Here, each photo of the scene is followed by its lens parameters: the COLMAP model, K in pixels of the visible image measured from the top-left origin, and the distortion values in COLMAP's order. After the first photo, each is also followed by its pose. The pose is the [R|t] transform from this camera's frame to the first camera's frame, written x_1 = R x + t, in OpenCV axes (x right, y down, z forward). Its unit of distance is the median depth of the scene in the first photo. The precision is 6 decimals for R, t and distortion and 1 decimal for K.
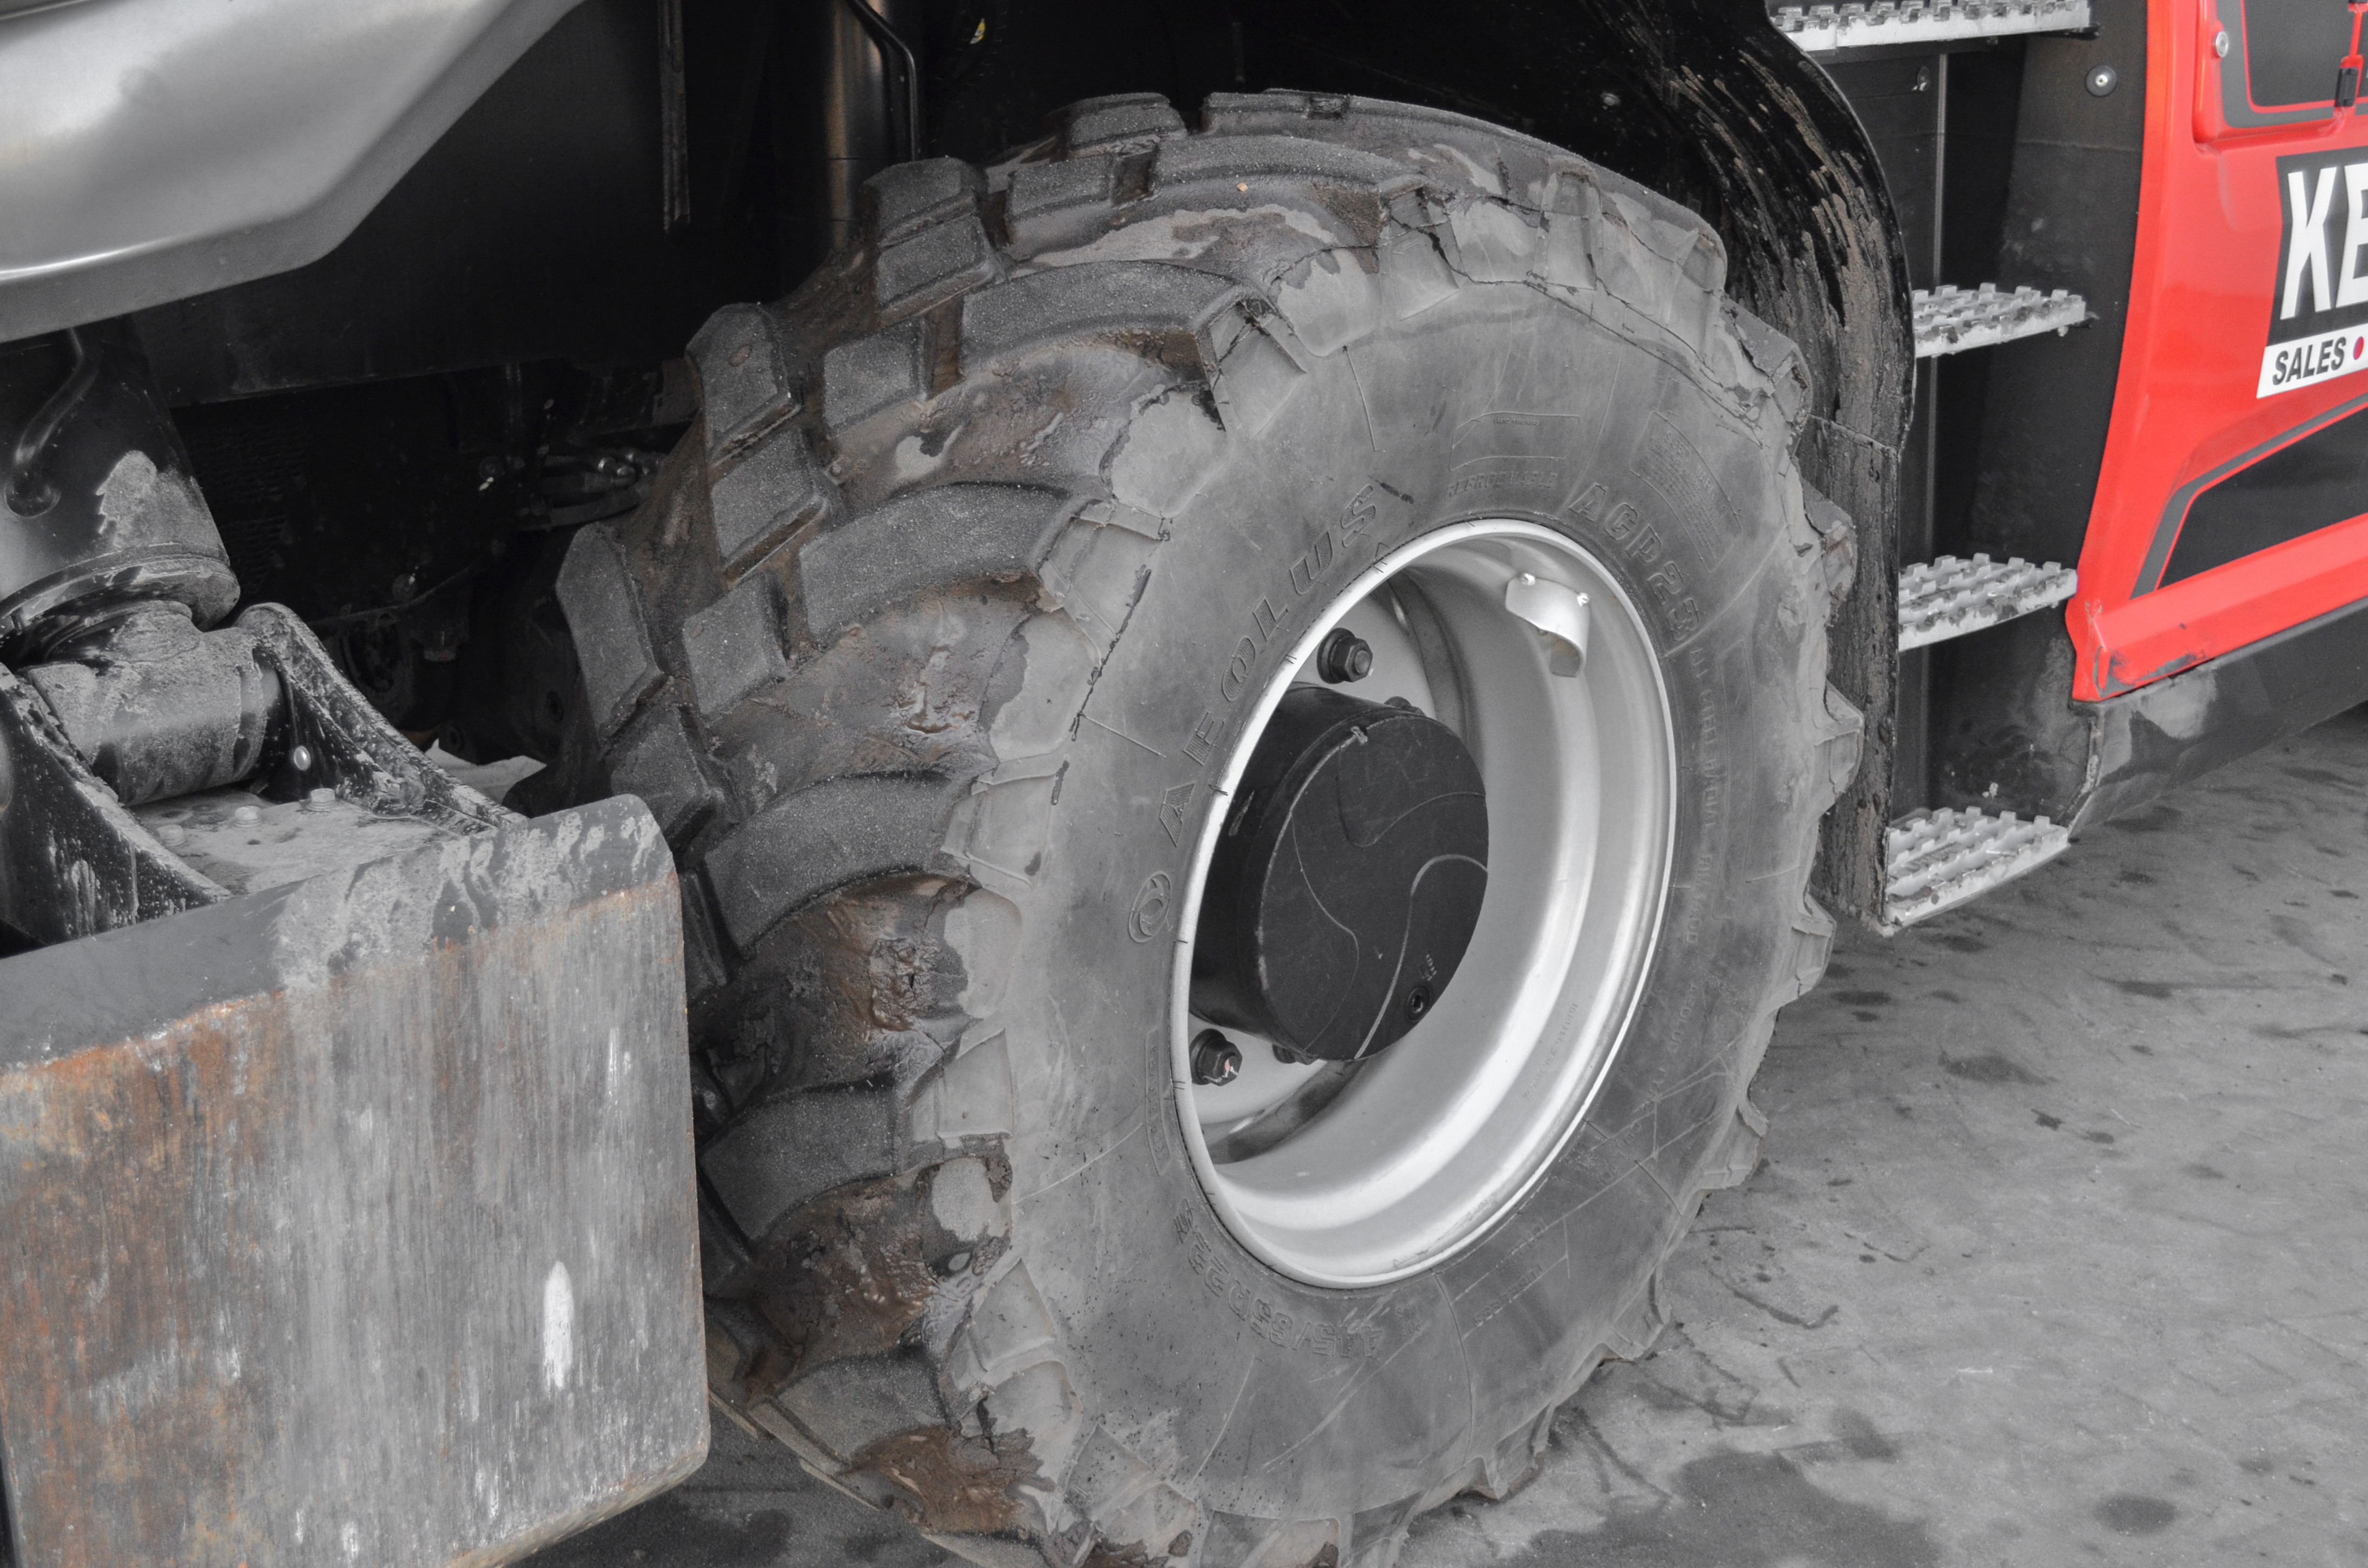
lens RADIAL K [[2943.5, 0, 1184.0], [0, 2943.5, 784.0], [0, 0, 1]] dist [-0.015565, -0.020943]
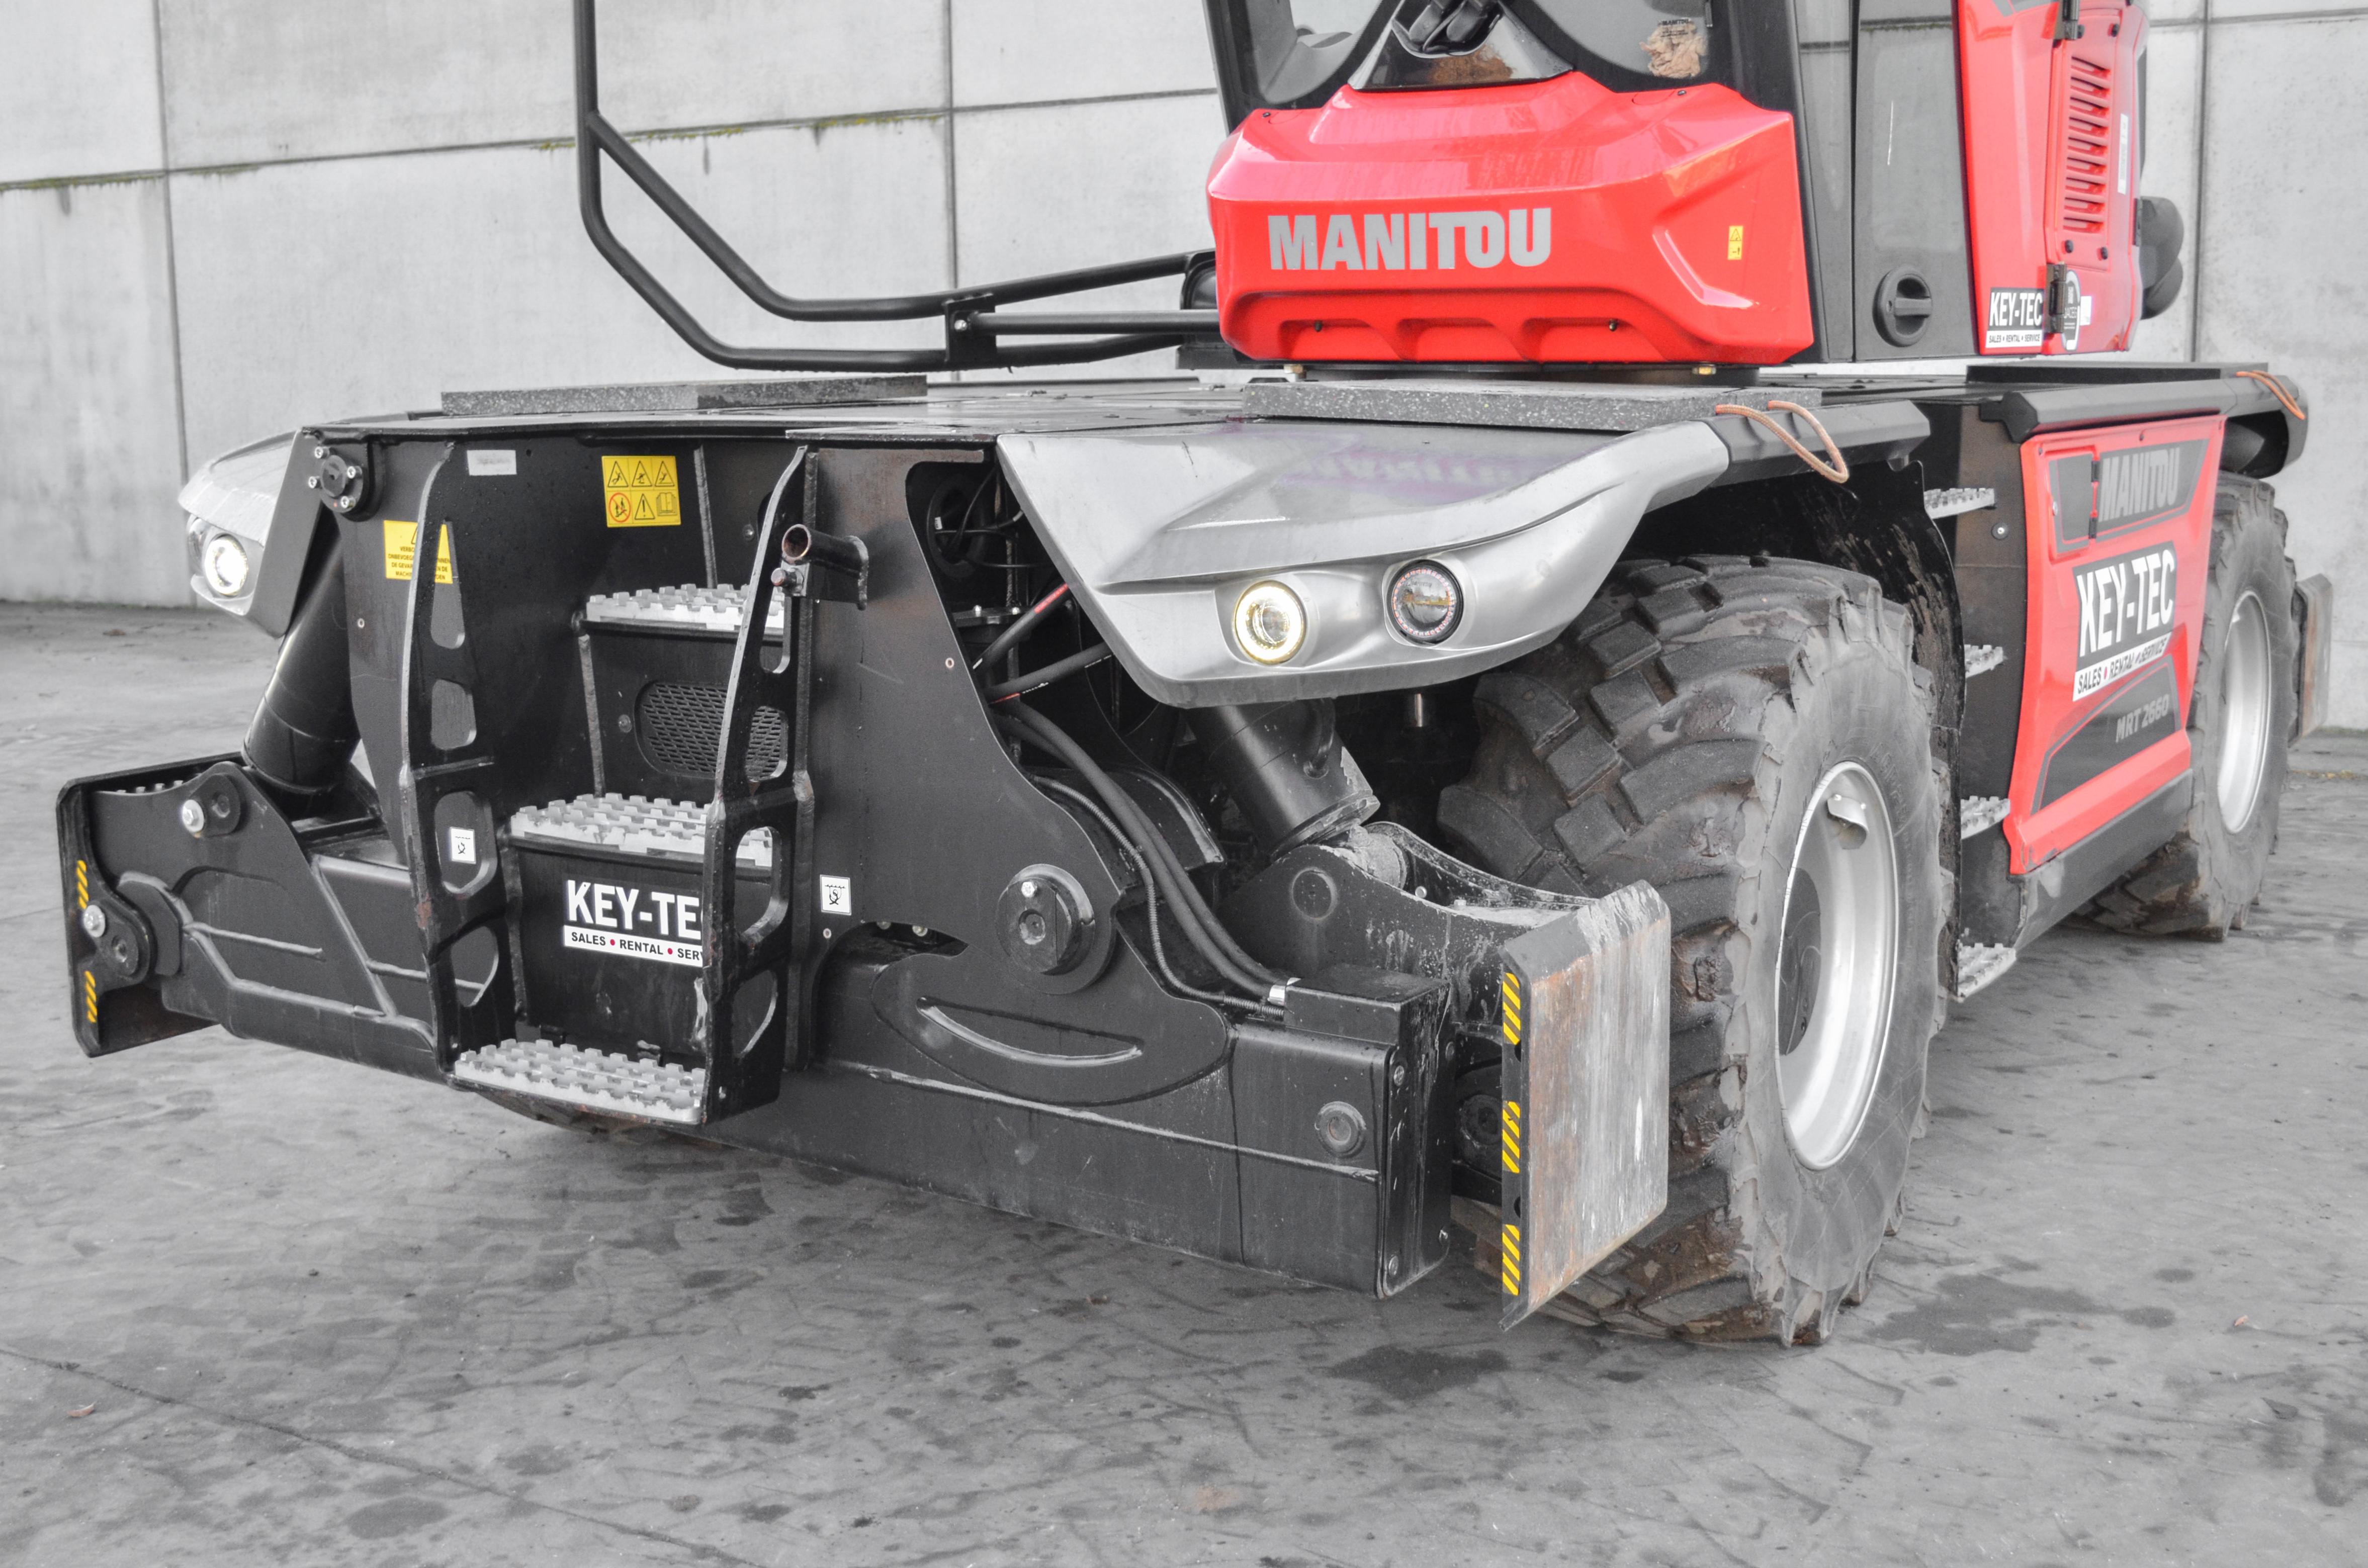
lens RADIAL K [[2755.3, 0, 1184.0], [0, 2755.3, 784.0], [0, 0, 1]] dist [-0.018727, -0.012242]
pose [[0.976111, -0.064342, 0.207528, -0.702230], [0.095336, 0.985122, -0.142988, 0.144397], [-0.195240, 0.159357, 0.967722, -0.686671]]
